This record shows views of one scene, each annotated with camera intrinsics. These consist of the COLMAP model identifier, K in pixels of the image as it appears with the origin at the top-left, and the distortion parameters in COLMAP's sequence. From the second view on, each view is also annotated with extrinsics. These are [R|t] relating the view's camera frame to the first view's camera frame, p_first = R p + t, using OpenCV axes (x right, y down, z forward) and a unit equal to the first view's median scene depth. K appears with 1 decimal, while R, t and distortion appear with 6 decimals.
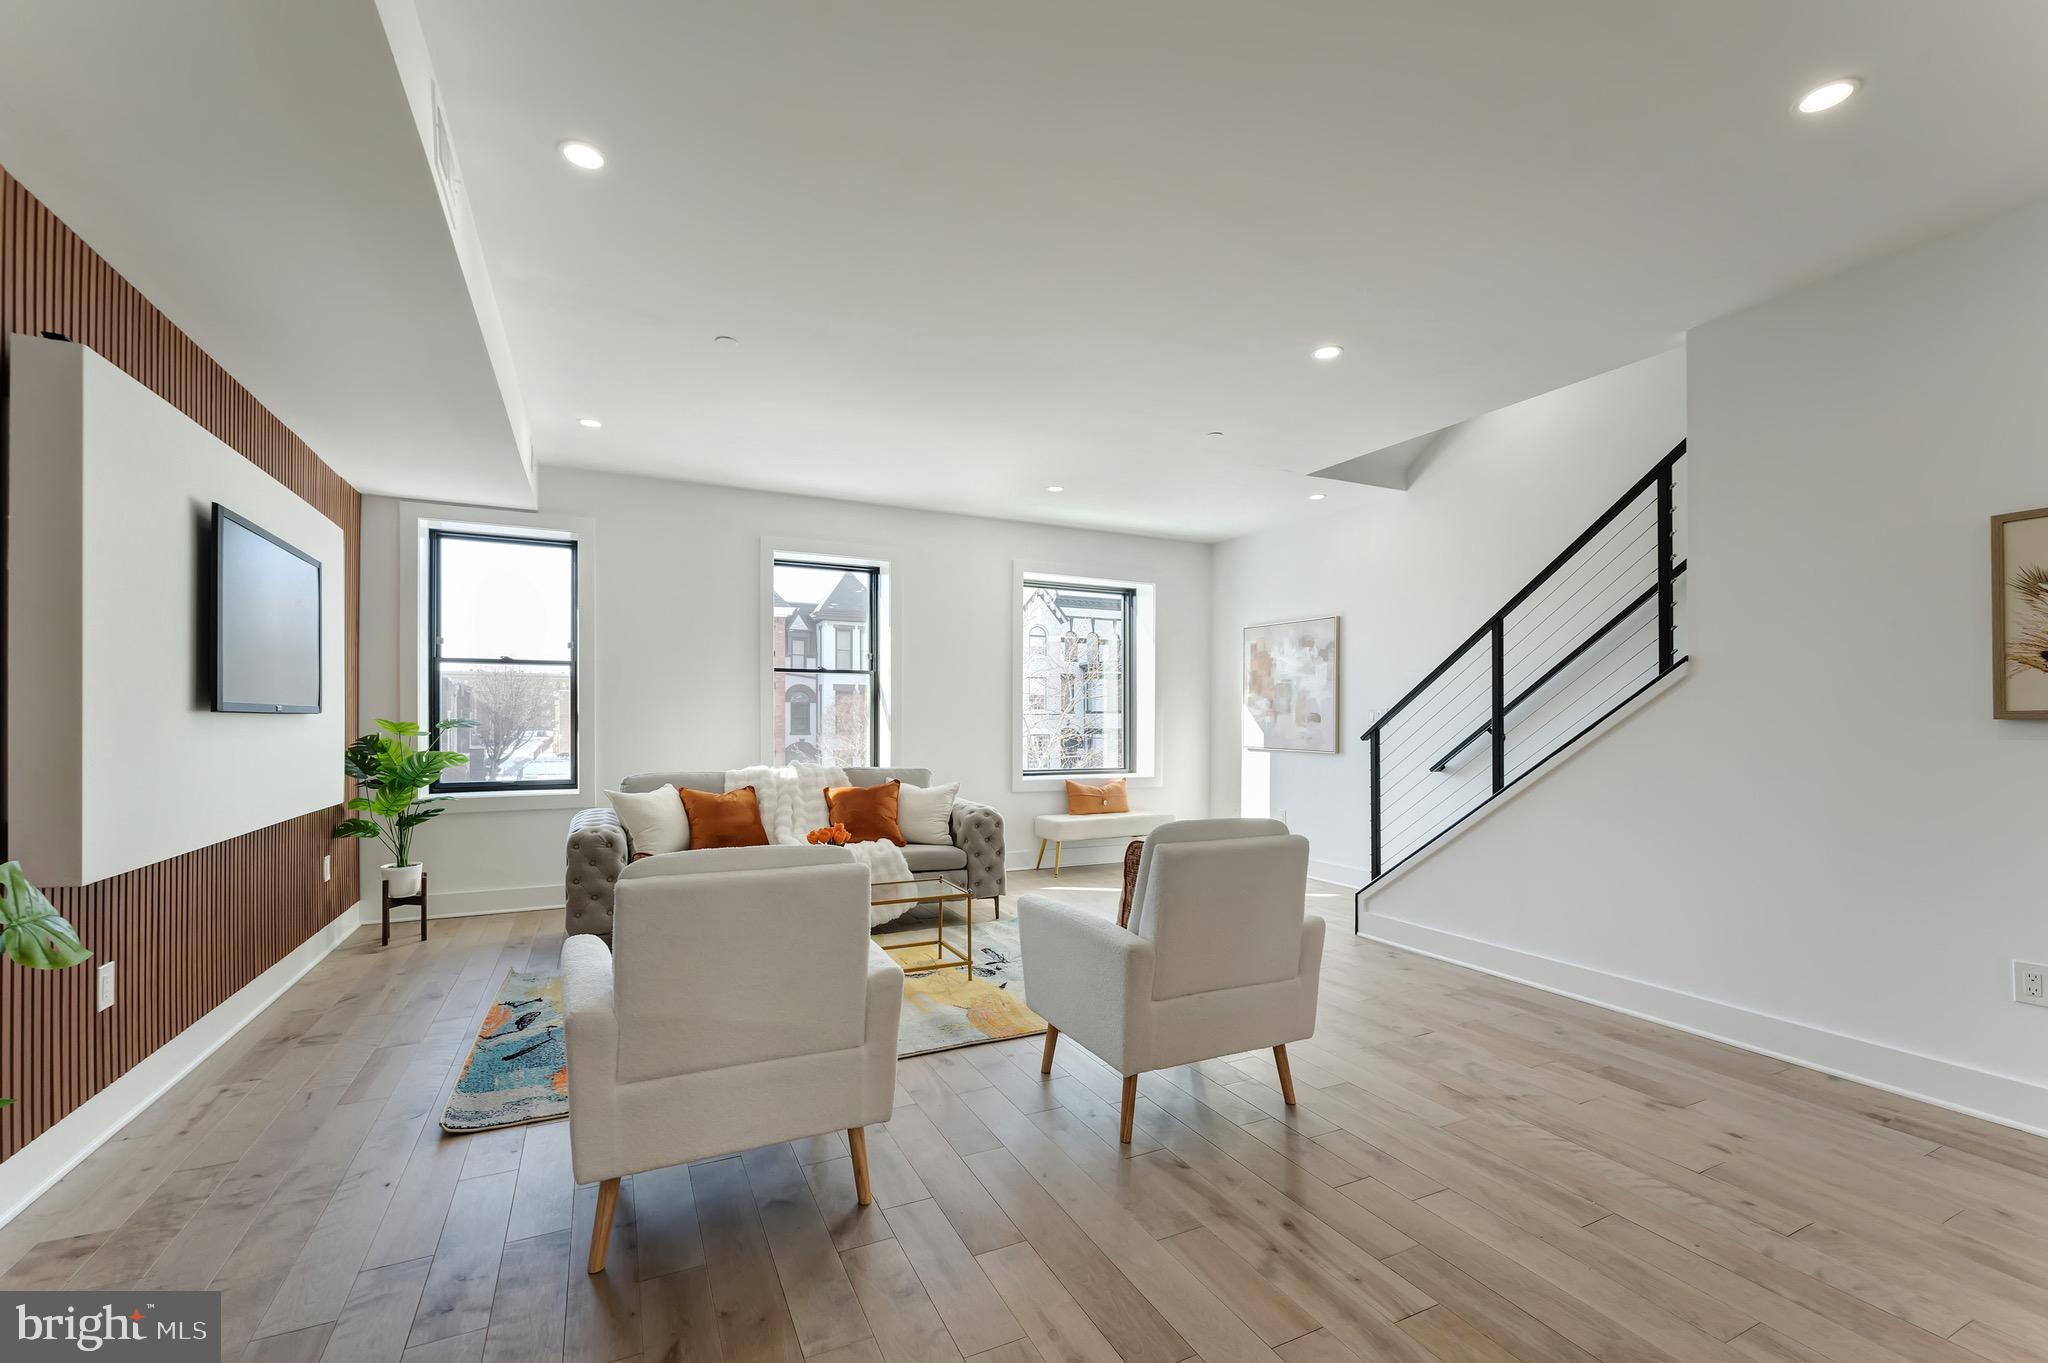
lens RADIAL K [[829.8, 0, 1012.0], [0, 829.8, 690.1], [0, 0, 1]] dist [0.003776, 0.000379]
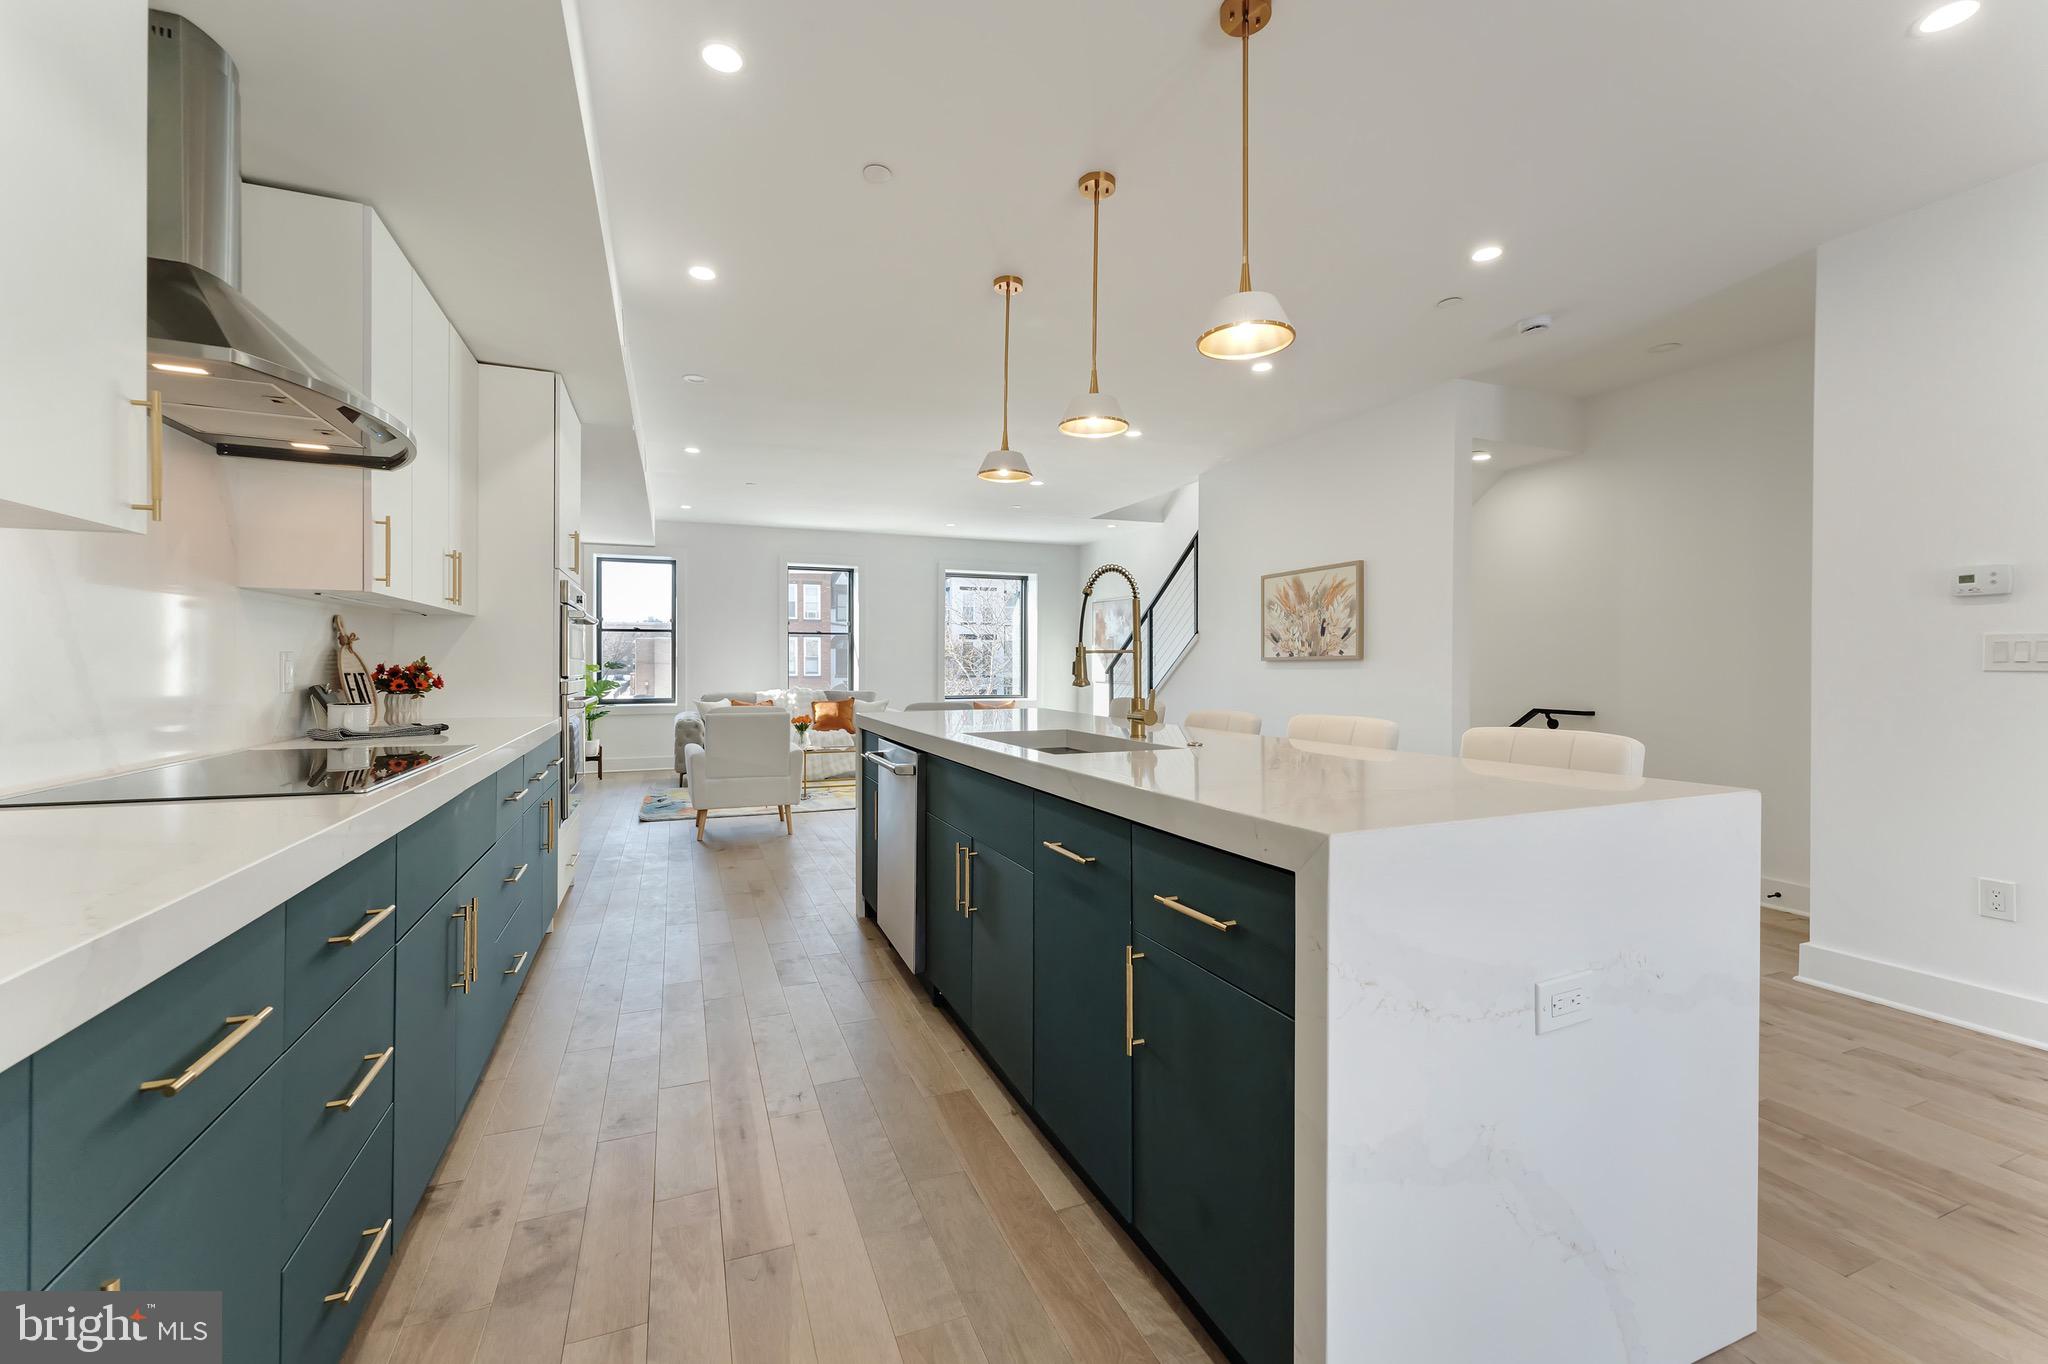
lens RADIAL K [[829.8, 0, 1012.0], [0, 829.8, 690.6], [0, 0, 1]] dist [0.003776, 0.000379]
pose [[0.997084, 0.001176, -0.076296, 0.336135], [0.004006, 0.997696, 0.067726, -0.023083], [0.076200, -0.067834, 0.994782, -0.730375]]
